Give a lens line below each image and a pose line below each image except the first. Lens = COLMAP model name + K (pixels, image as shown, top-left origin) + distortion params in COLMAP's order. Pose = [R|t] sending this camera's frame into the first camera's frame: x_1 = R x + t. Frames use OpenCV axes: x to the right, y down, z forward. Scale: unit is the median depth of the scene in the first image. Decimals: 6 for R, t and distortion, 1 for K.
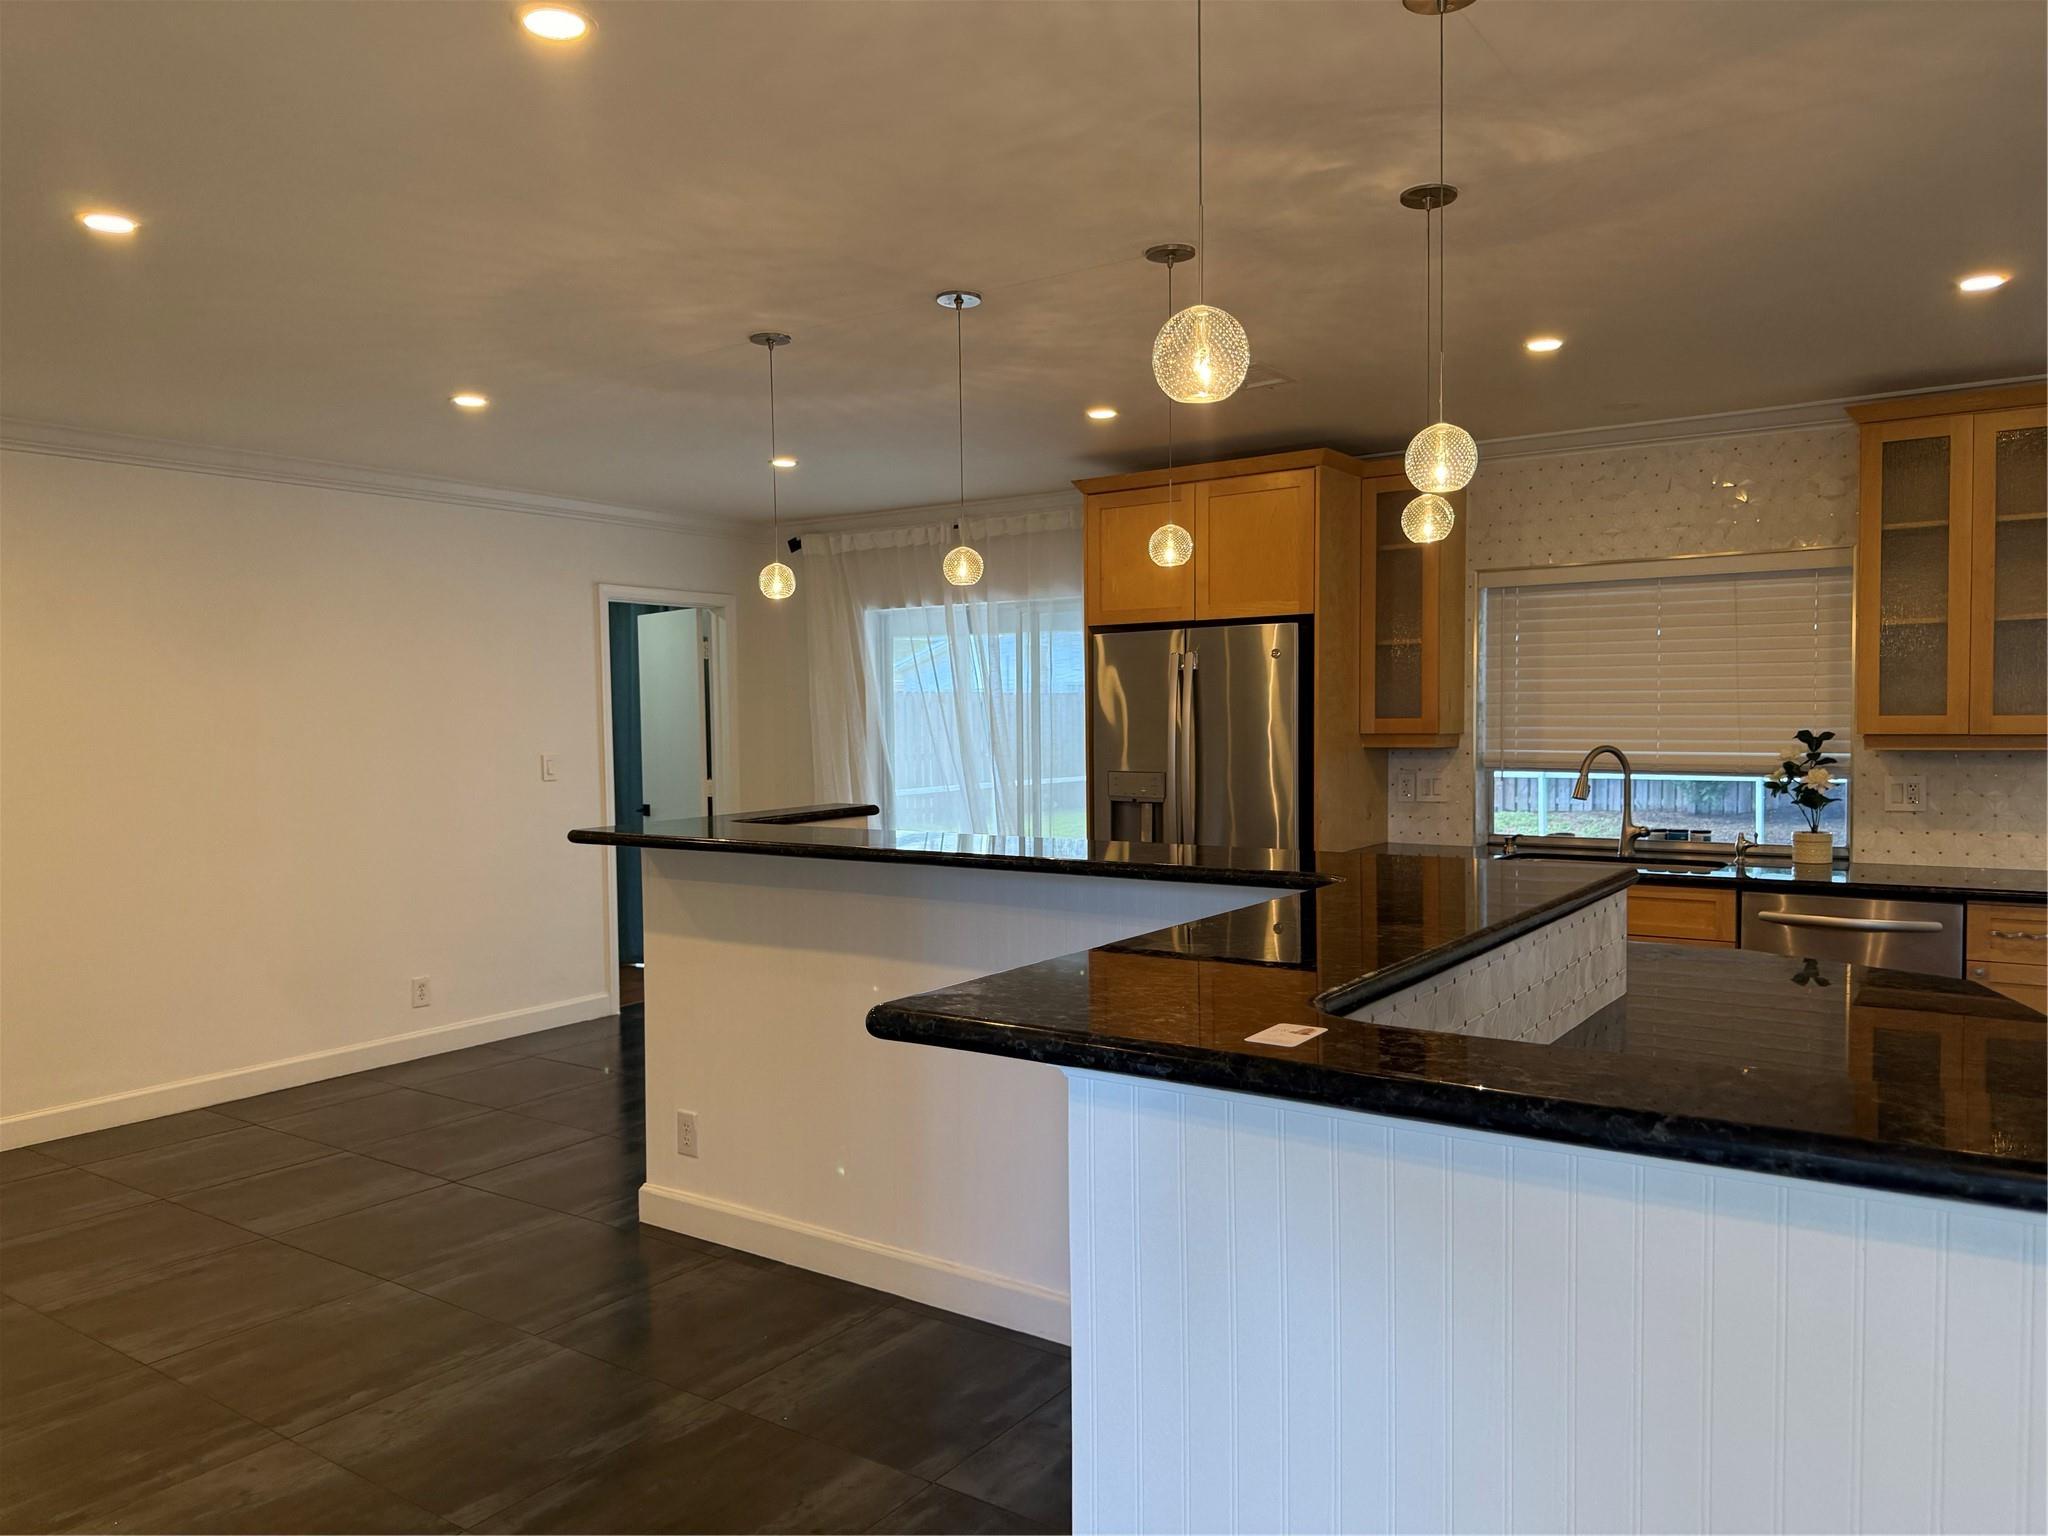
lens RADIAL K [[1475.0, 0, 1043.4], [0, 1475.0, 776.1], [0, 0, 1]] dist [0.042037, -0.059729]
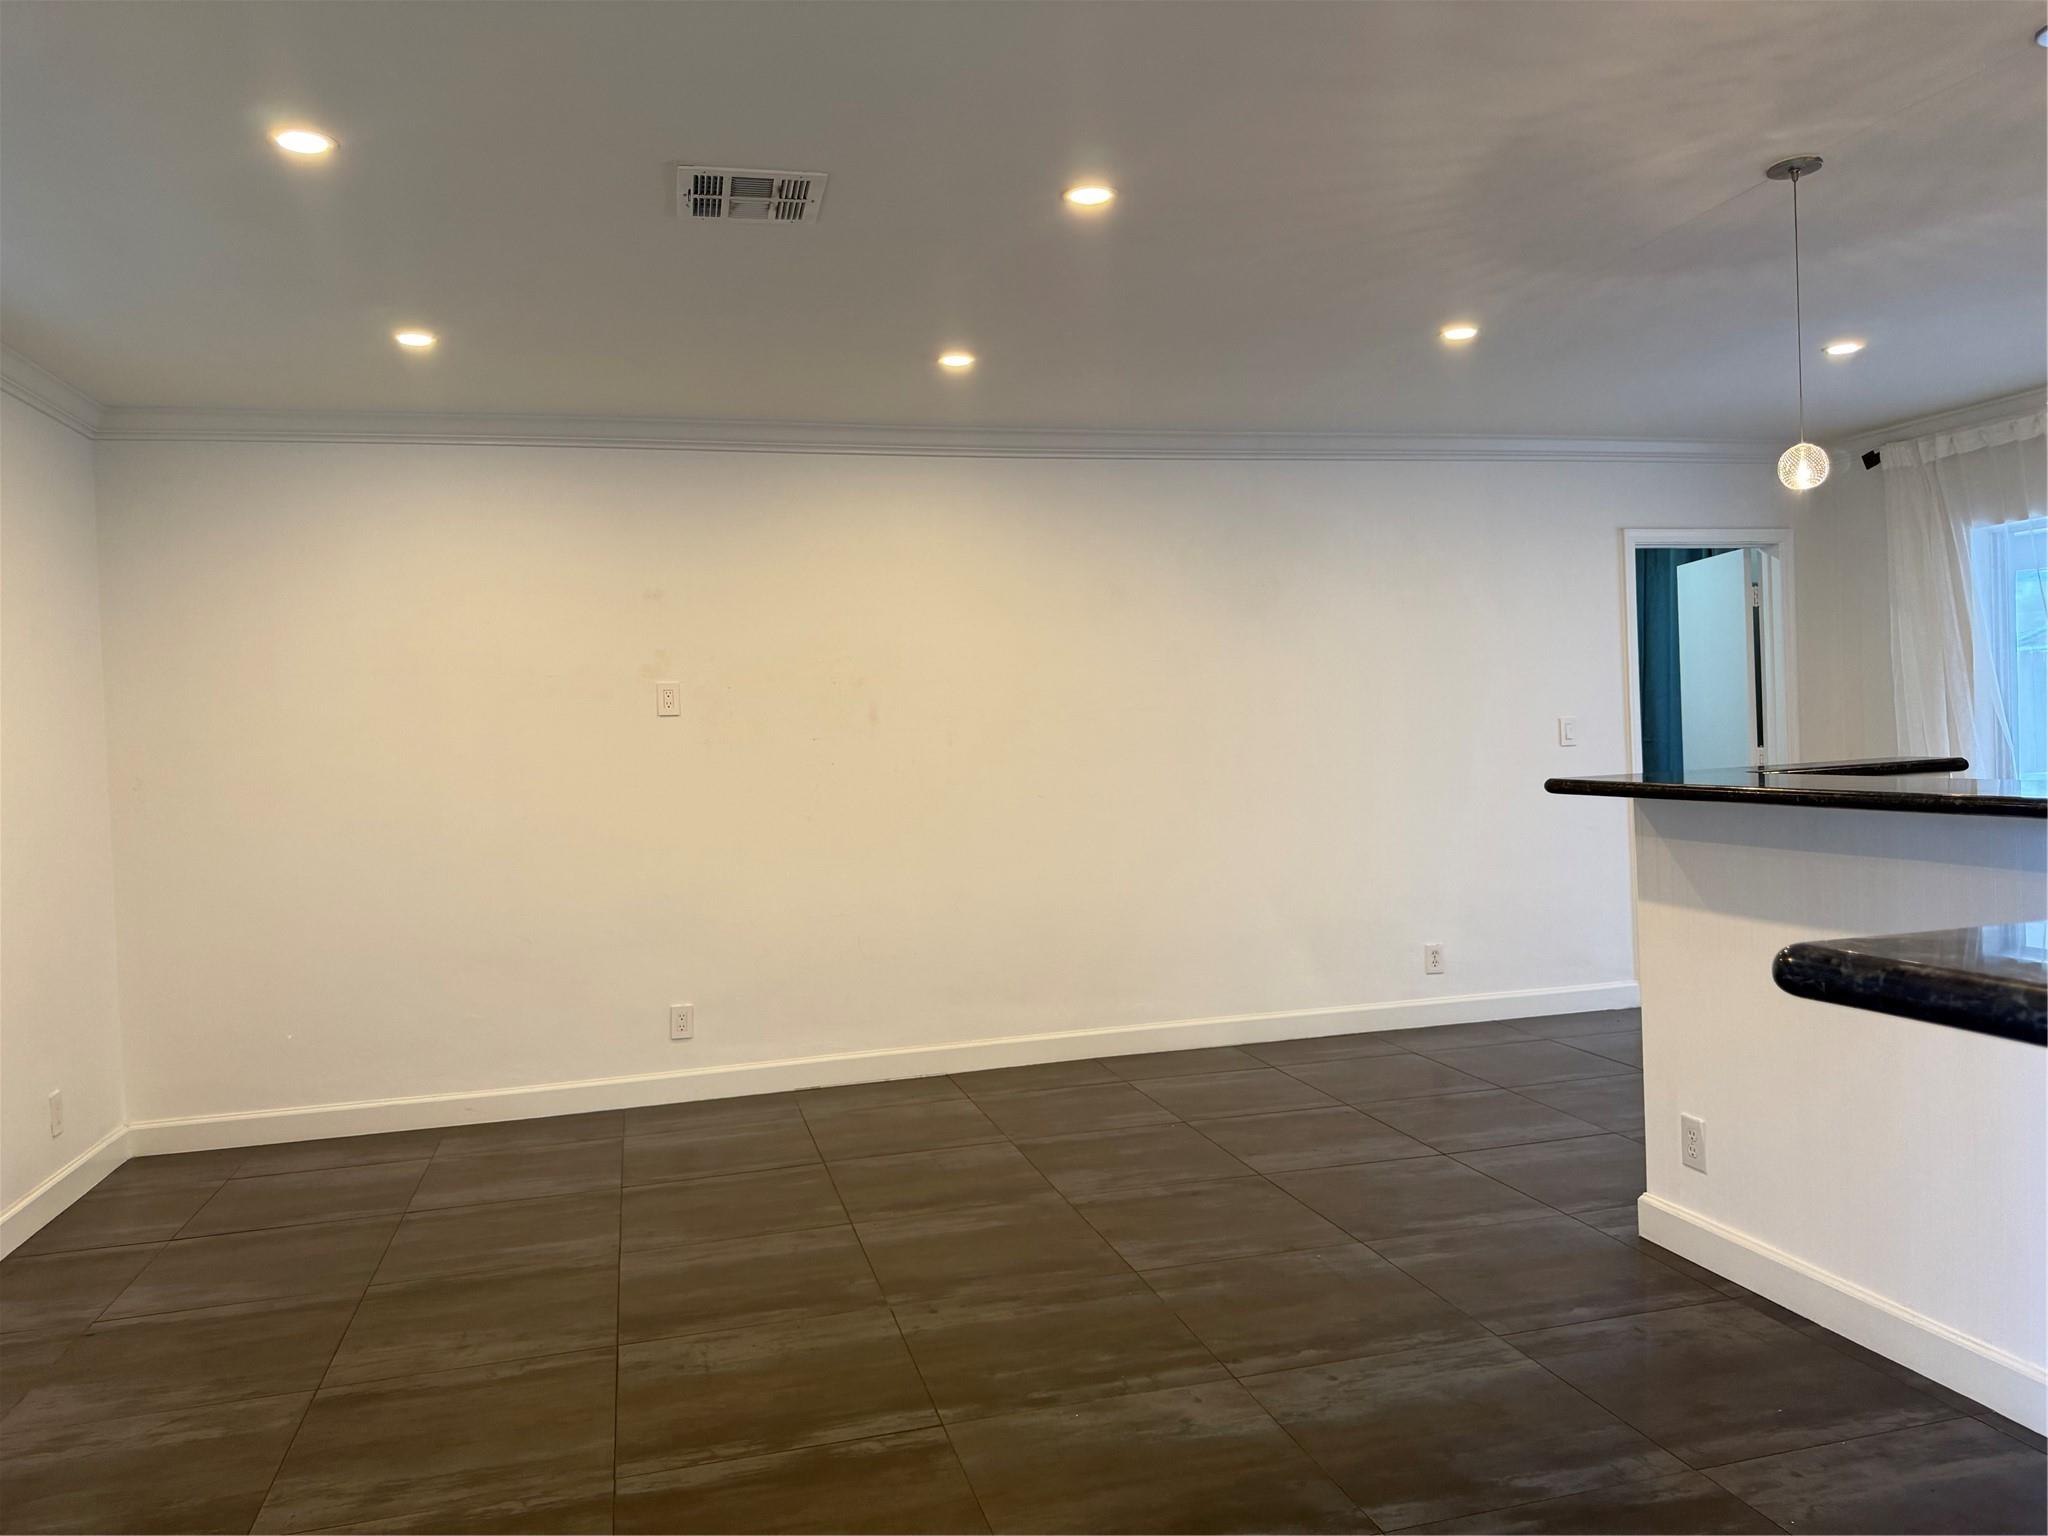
lens RADIAL K [[1475.0, 0, 1018.8], [0, 1475.0, 760.7], [0, 0, 1]] dist [0.042037, -0.059729]
pose [[0.758241, -0.004319, -0.651960, 0.020738], [0.000346, 0.999981, -0.006223, 0.031610], [0.651975, 0.004493, 0.758228, 0.117081]]
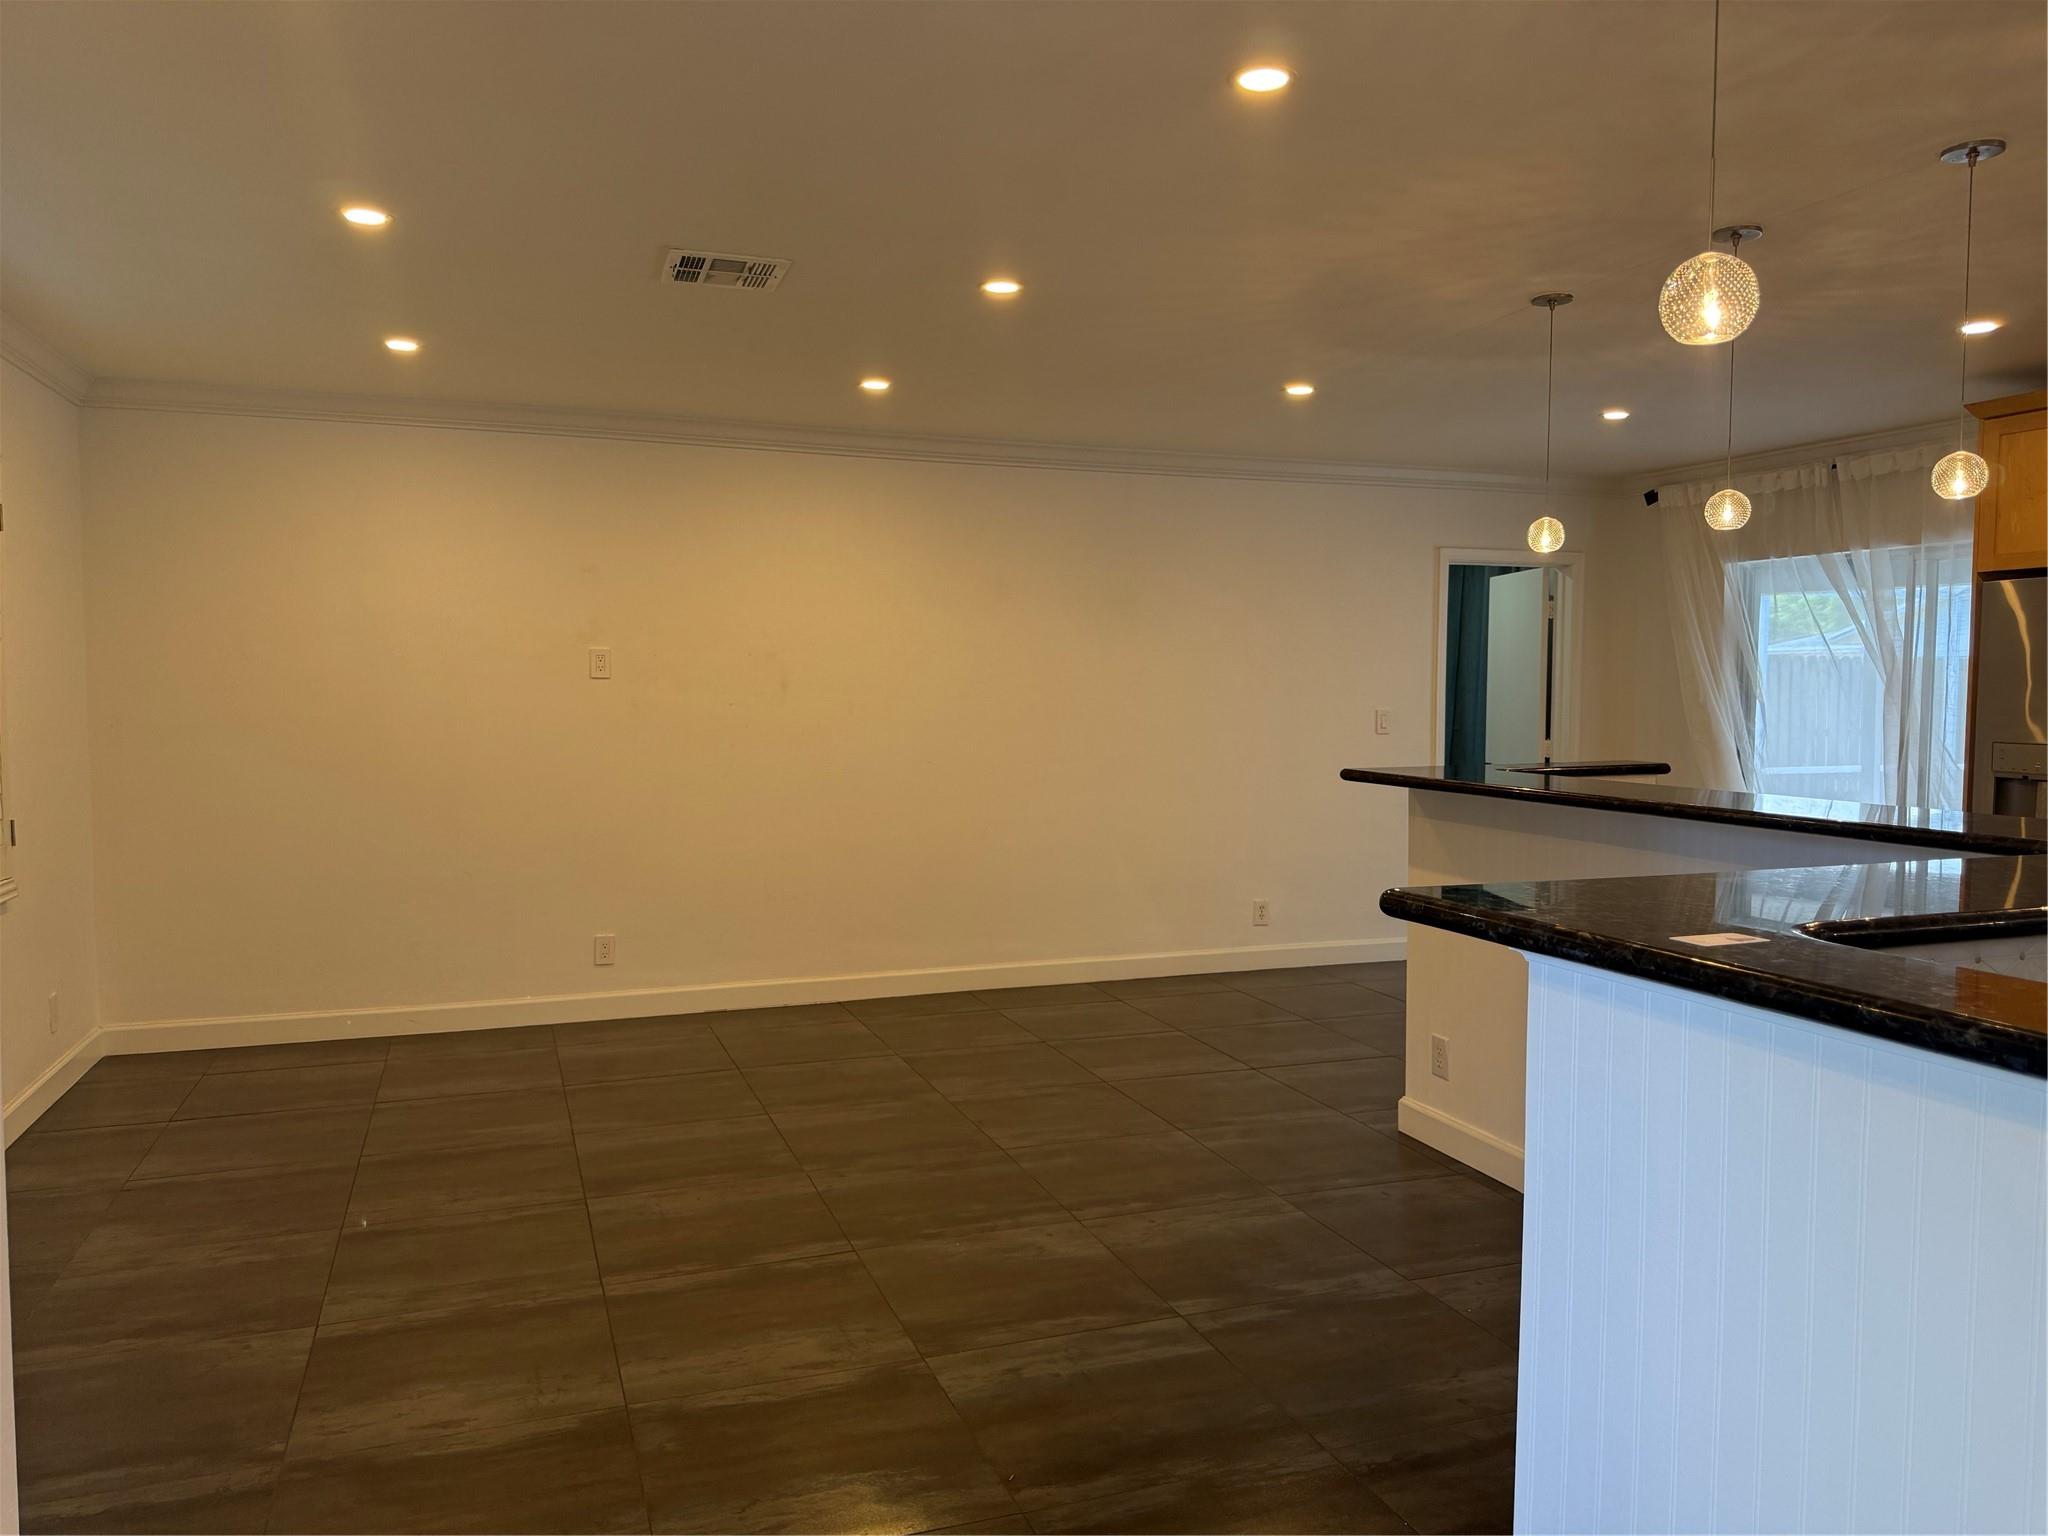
lens RADIAL K [[1475.0, 0, 1004.6], [0, 1475.0, 784.9], [0, 0, 1]] dist [0.042037, -0.059729]
pose [[0.808190, 0.054118, -0.586430, 0.131529], [-0.038118, 0.998488, 0.039612, 0.014543], [0.587687, -0.009660, 0.809031, -0.058244]]
